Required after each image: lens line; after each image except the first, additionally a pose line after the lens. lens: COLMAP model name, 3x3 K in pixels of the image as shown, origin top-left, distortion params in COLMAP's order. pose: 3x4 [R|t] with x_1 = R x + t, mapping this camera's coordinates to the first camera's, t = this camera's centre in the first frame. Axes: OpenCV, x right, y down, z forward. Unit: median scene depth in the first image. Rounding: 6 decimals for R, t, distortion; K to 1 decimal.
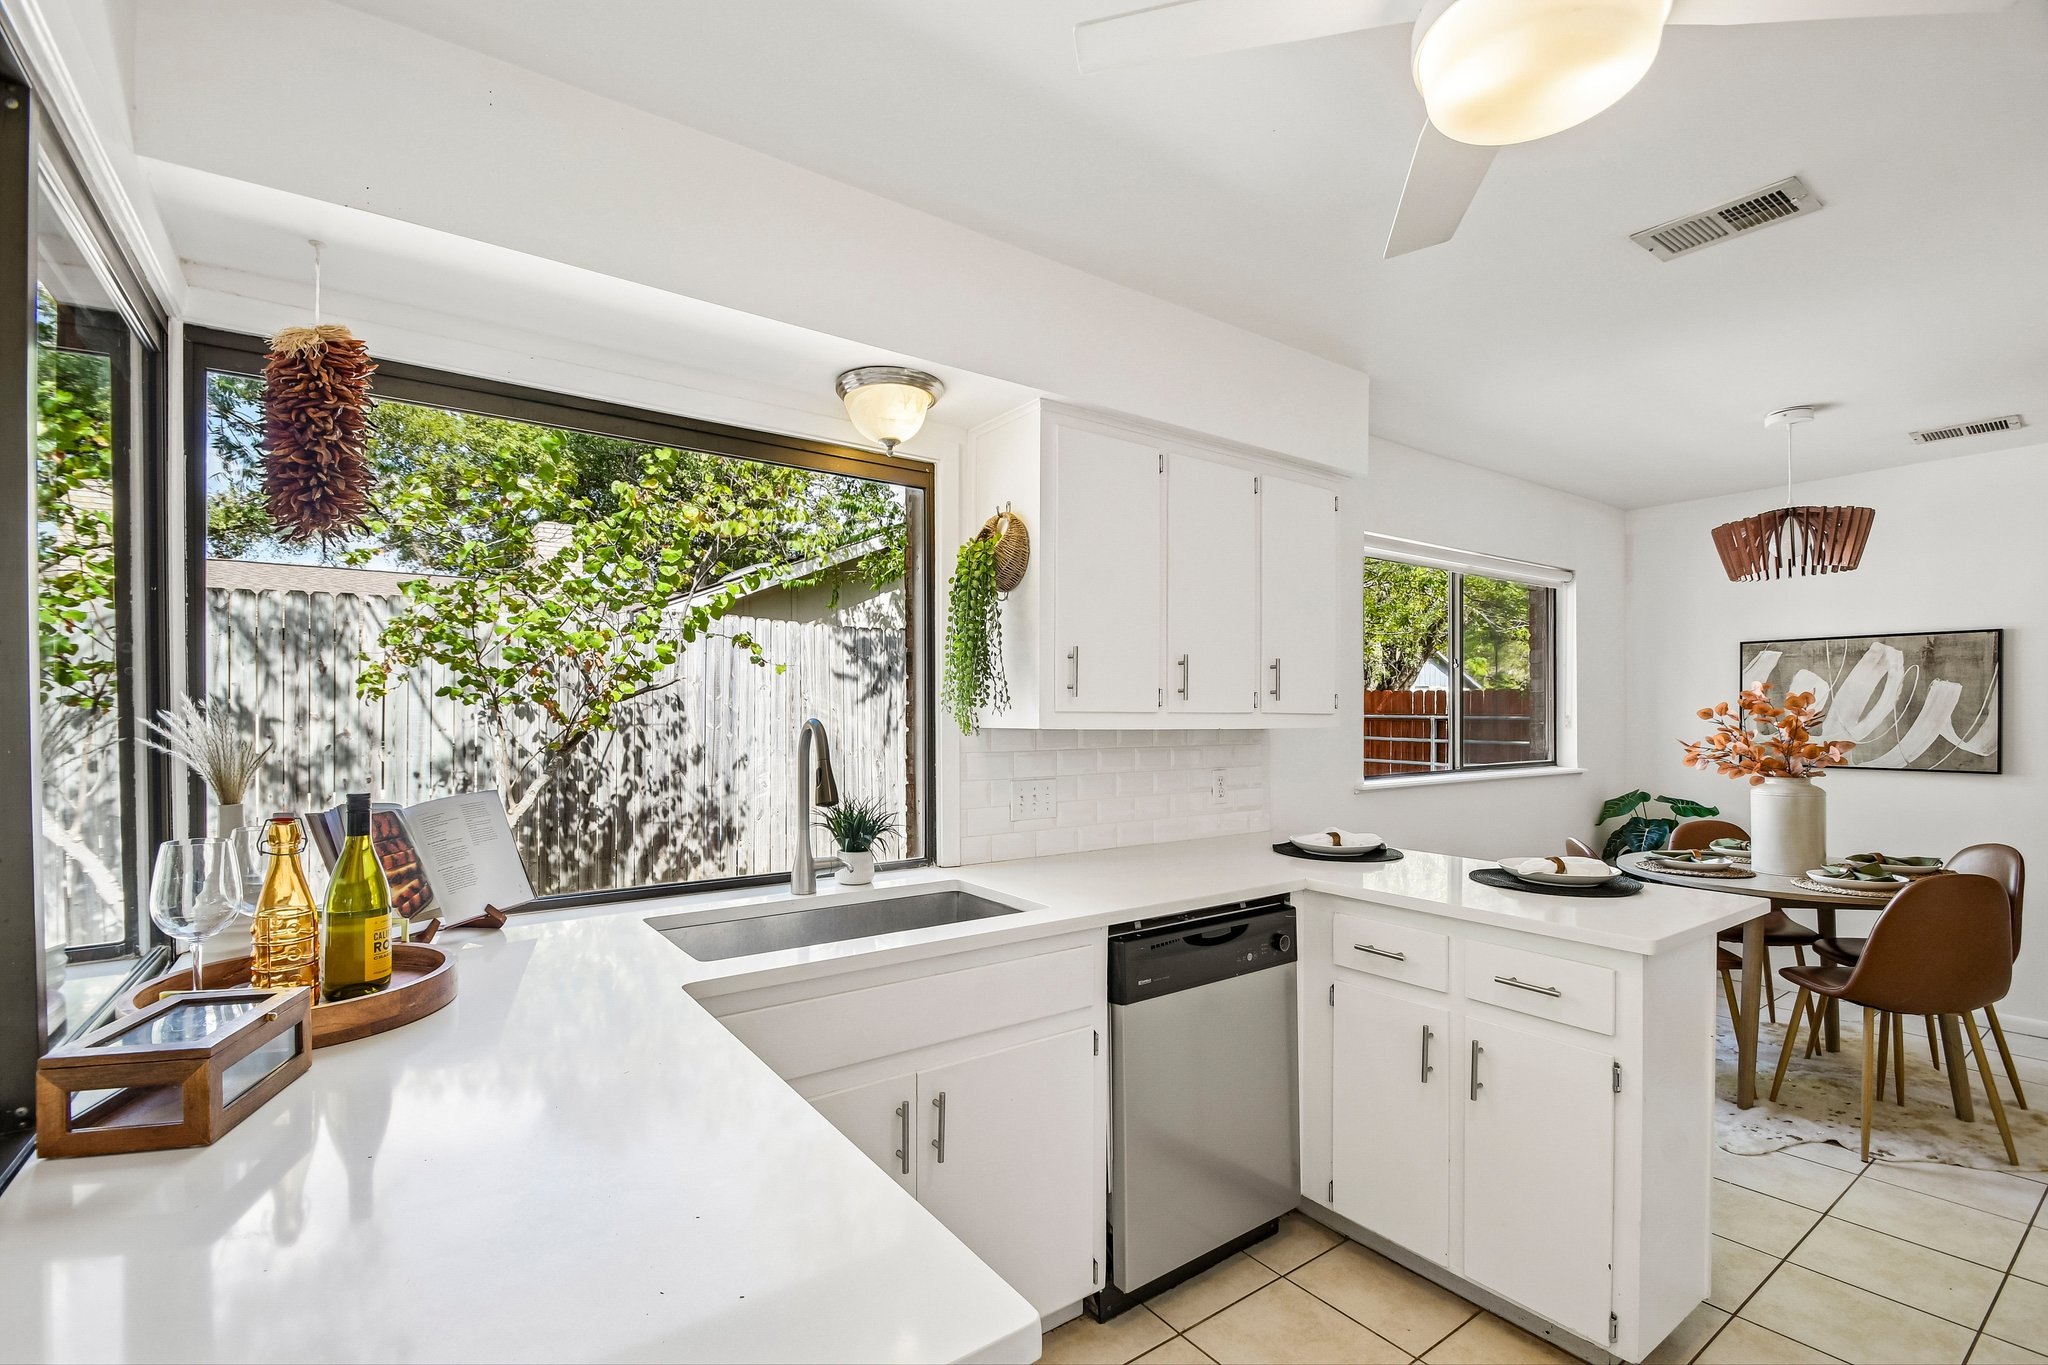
lens RADIAL K [[902.3, 0, 1027.2], [0, 902.3, 717.2], [0, 0, 1]] dist [0.003785, -0.006802]
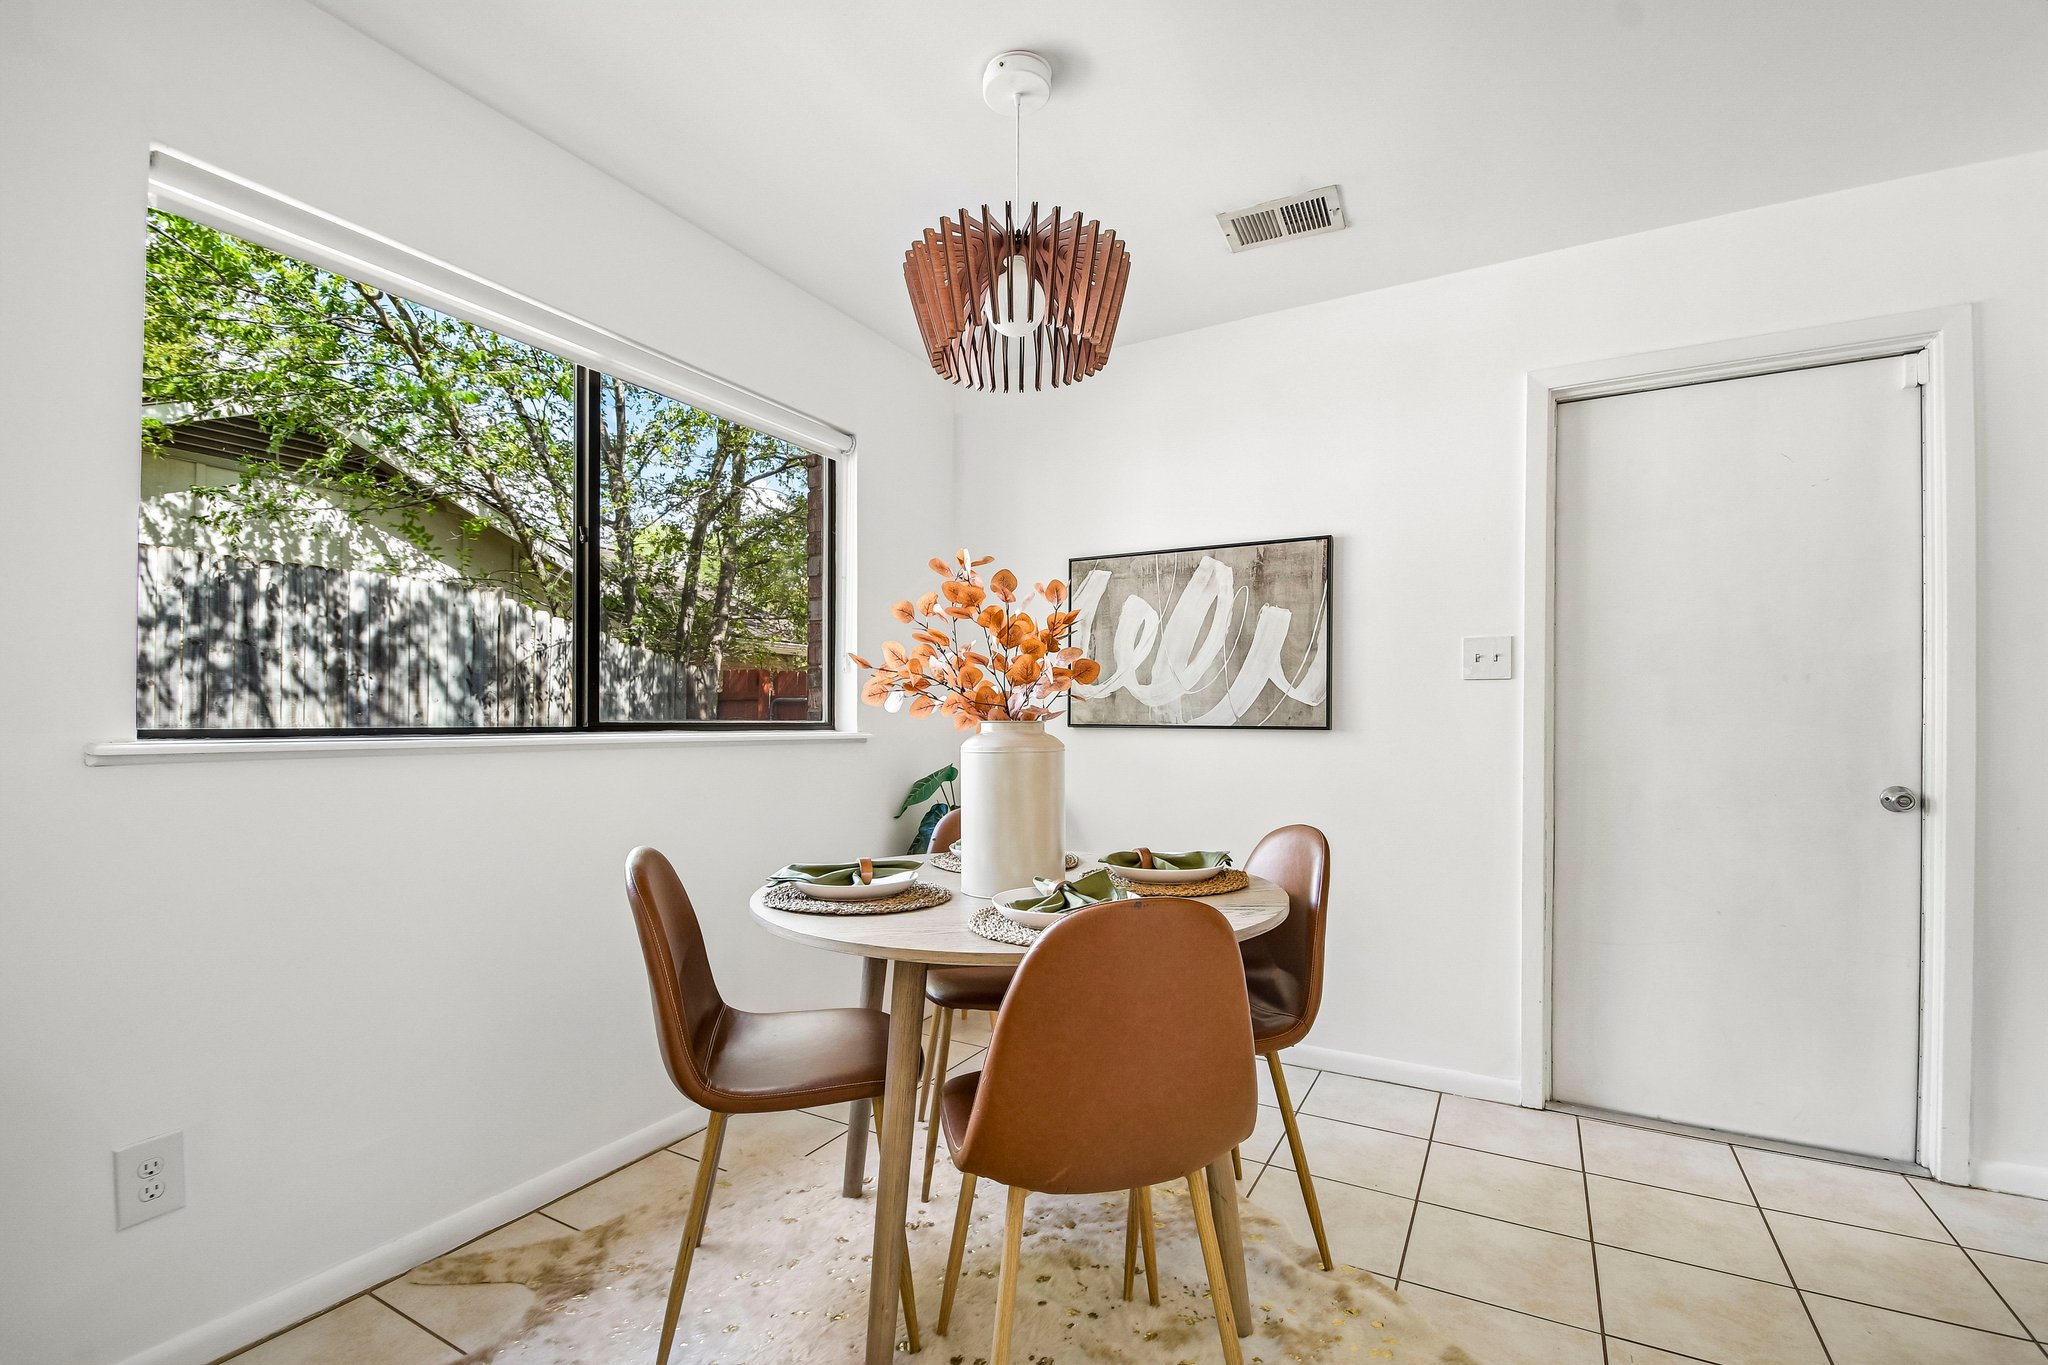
lens RADIAL K [[902.3, 0, 1003.1], [0, 902.3, 720.4], [0, 0, 1]] dist [0.003785, -0.006802]
pose [[0.912230, 0.003666, 0.409663, 0.775293], [-0.003700, 0.999993, -0.000708, 0.084219], [-0.409662, -0.000870, 0.912237, 0.623134]]
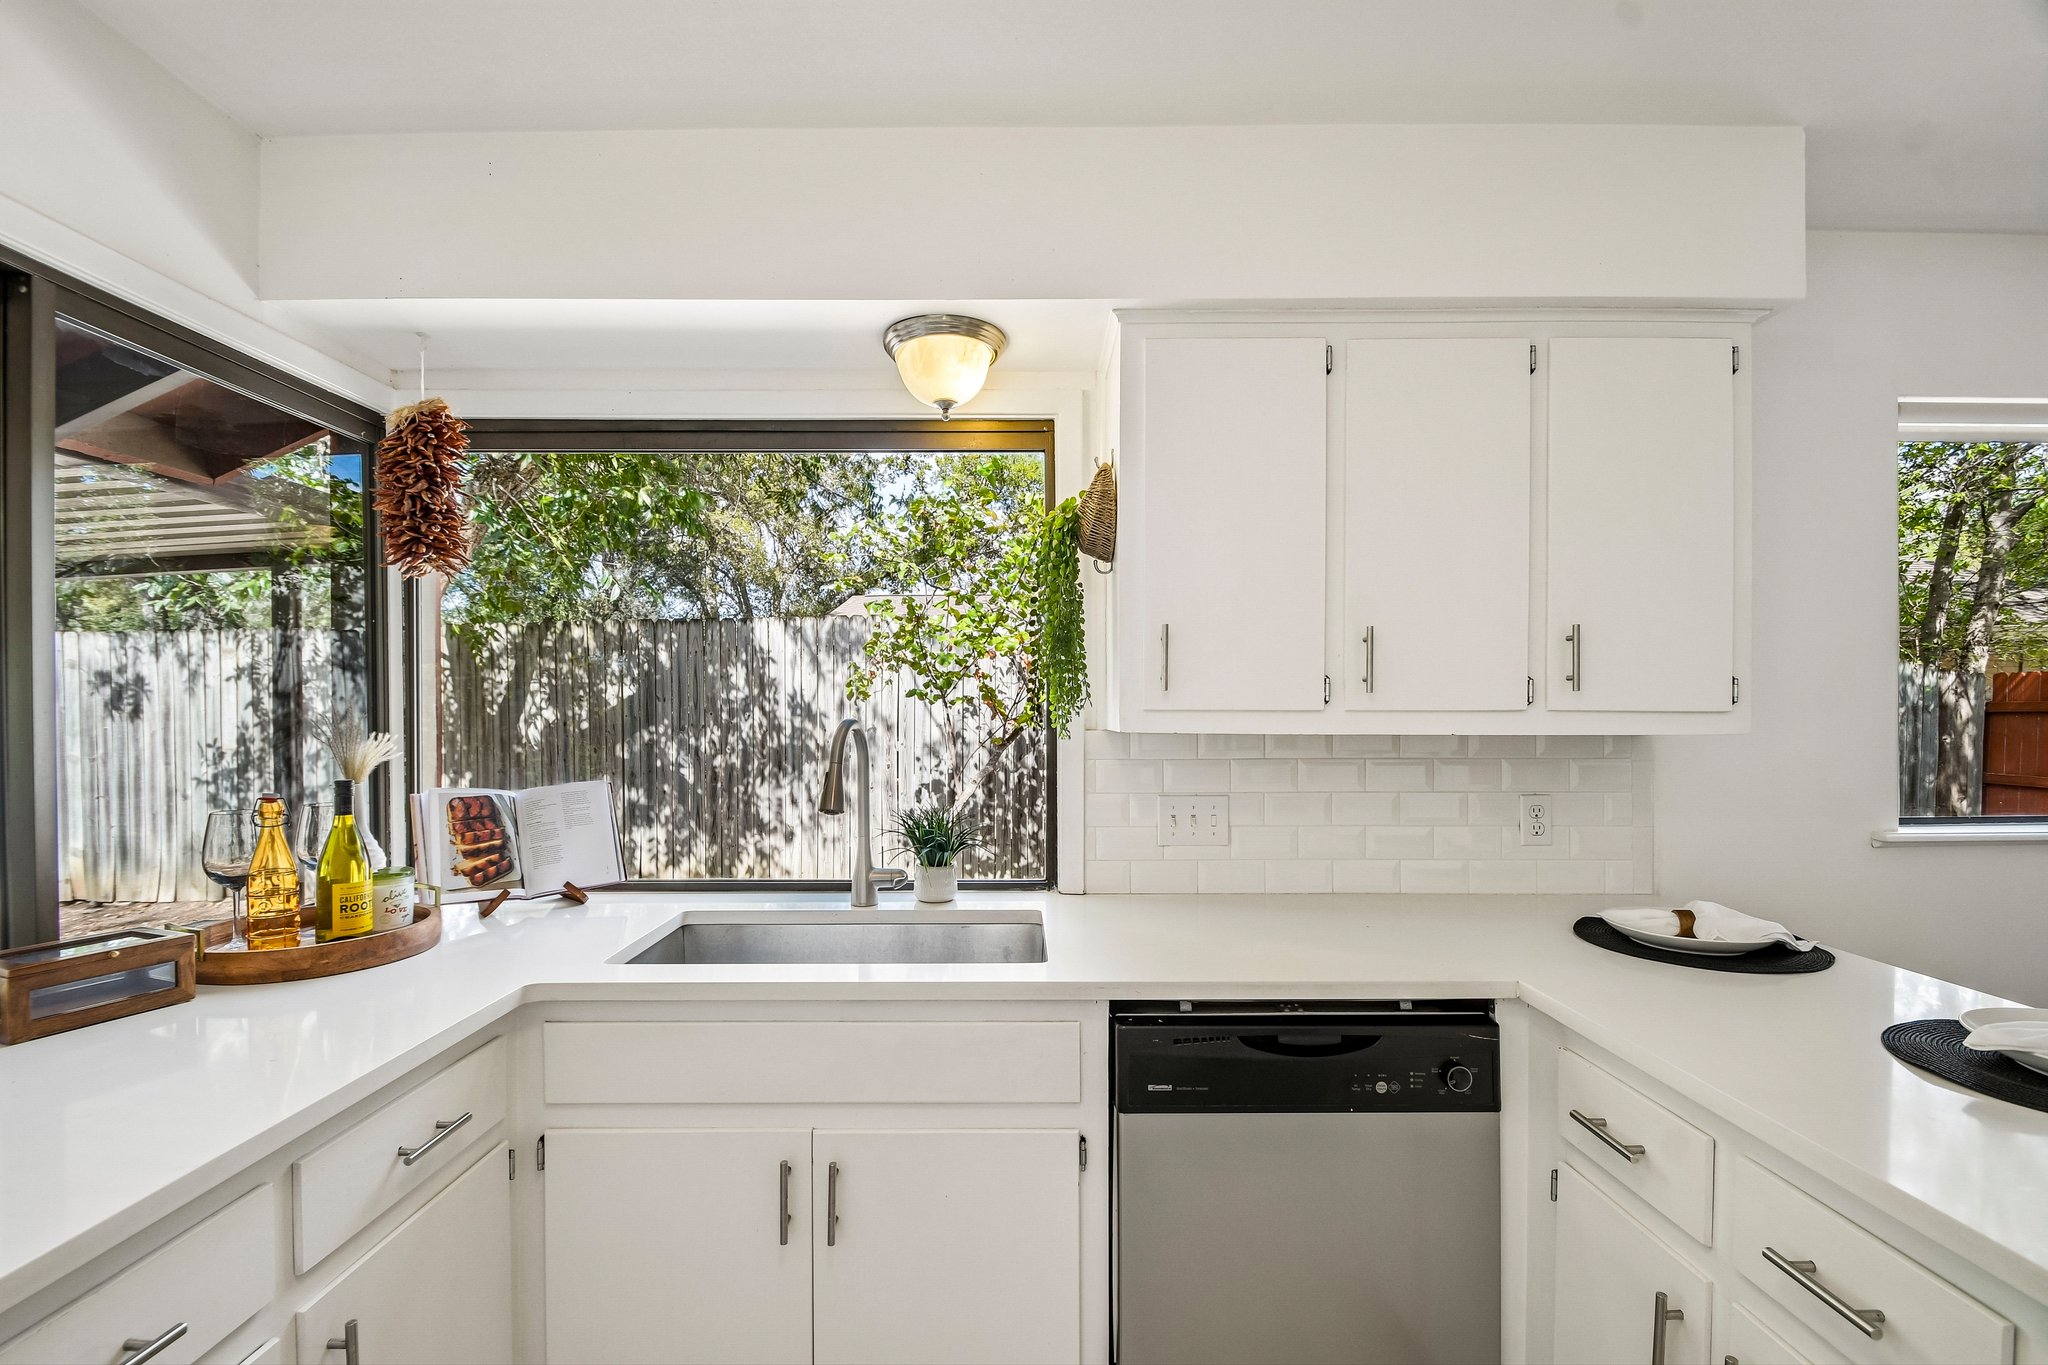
lens RADIAL K [[902.3, 0, 1034.1], [0, 902.3, 720.4], [0, 0, 1]] dist [0.003785, -0.006802]
pose [[0.810570, 0.006769, -0.585603, 0.317138], [-0.000820, 0.999945, 0.010422, -0.004760], [0.585642, -0.007968, 0.810531, 0.244489]]
